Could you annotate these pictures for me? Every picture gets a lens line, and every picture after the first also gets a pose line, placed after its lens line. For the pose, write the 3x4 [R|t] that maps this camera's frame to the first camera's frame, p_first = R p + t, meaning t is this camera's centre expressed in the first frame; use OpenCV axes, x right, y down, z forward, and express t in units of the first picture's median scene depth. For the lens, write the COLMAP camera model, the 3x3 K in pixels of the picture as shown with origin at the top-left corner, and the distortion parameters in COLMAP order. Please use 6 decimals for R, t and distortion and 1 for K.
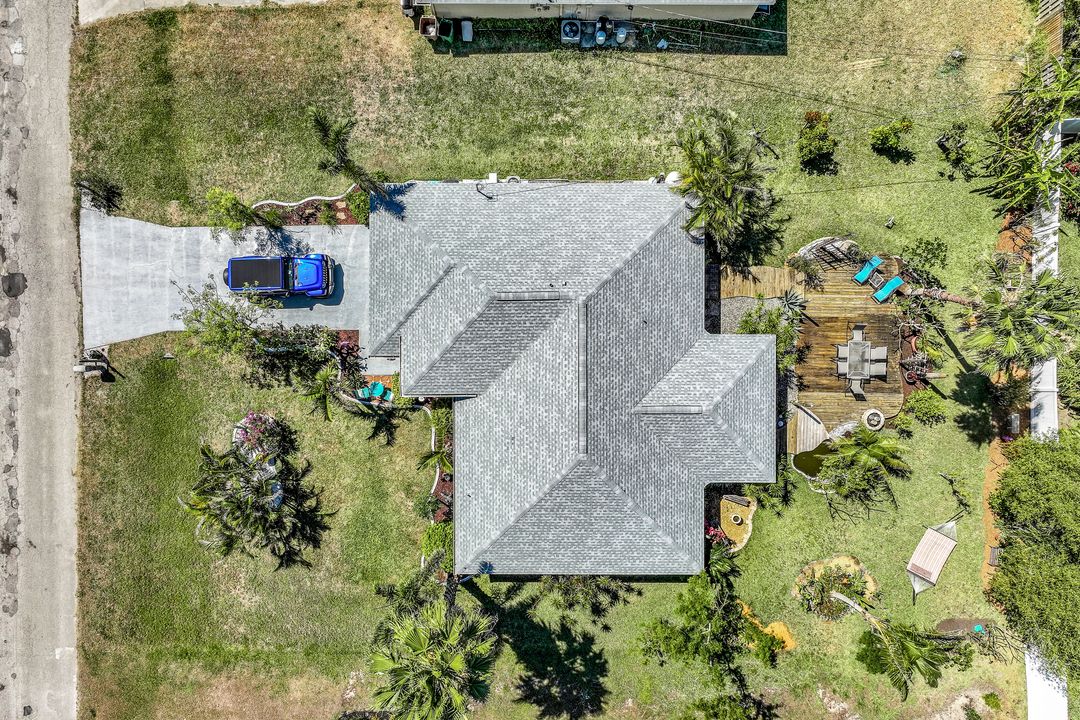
lens RADIAL K [[773.7, 0, 544.6], [0, 773.7, 382.2], [0, 0, 1]] dist [0.000509, 0.008124]
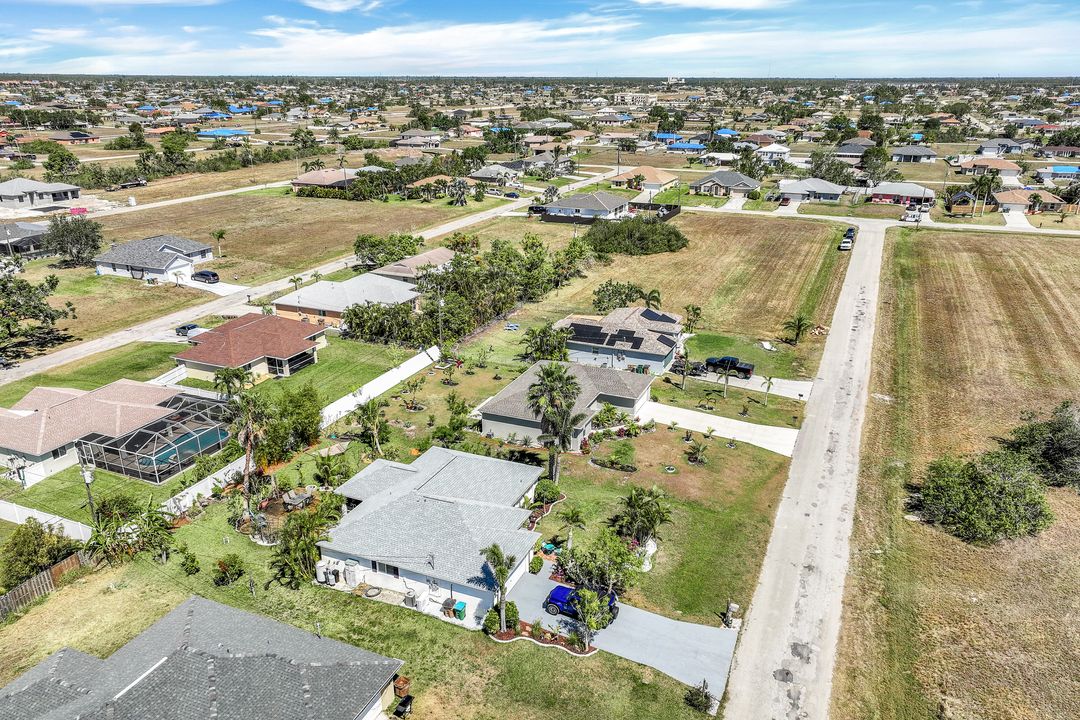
lens RADIAL K [[773.7, 0, 544.6], [0, 773.7, 382.2], [0, 0, 1]] dist [0.000509, 0.008124]
pose [[-0.920512, -0.145451, 0.362631, -0.728452], [0.390708, -0.347795, 0.852283, -1.233306], [0.002156, 0.926219, 0.376979, 0.062866]]
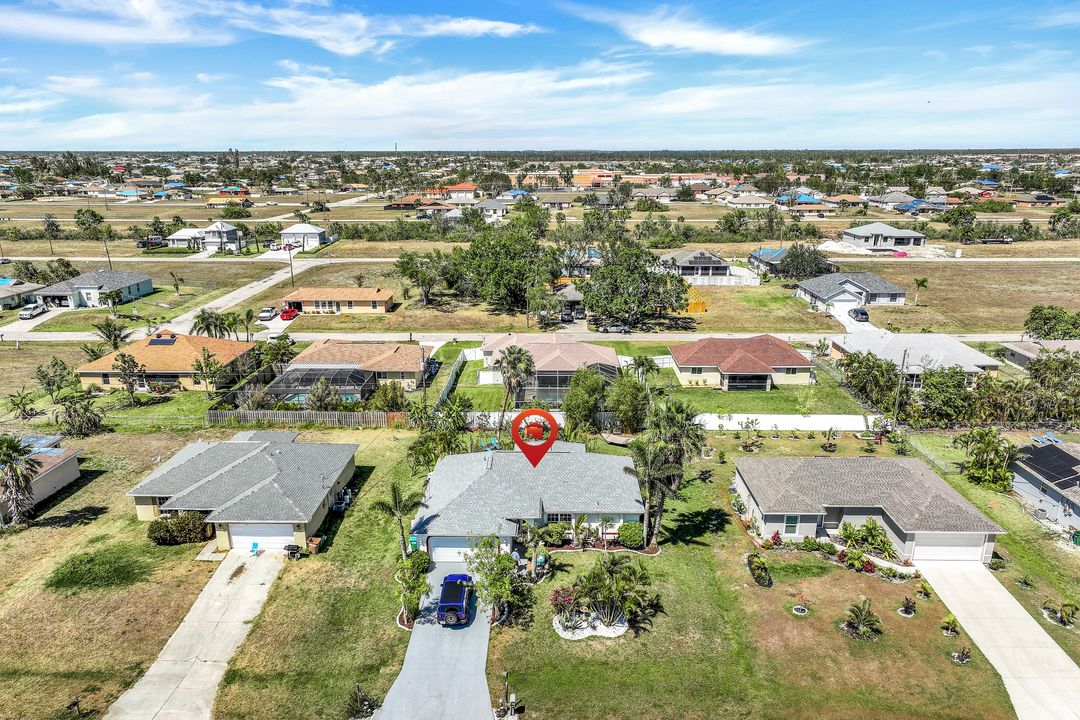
lens RADIAL K [[773.7, 0, 544.6], [0, 773.7, 382.2], [0, 0, 1]] dist [0.000509, 0.008124]
pose [[0.011802, -0.286815, 0.957913, -1.557441], [0.999811, -0.011428, -0.015740, 0.053958], [0.015462, 0.957918, 0.286626, 0.211373]]
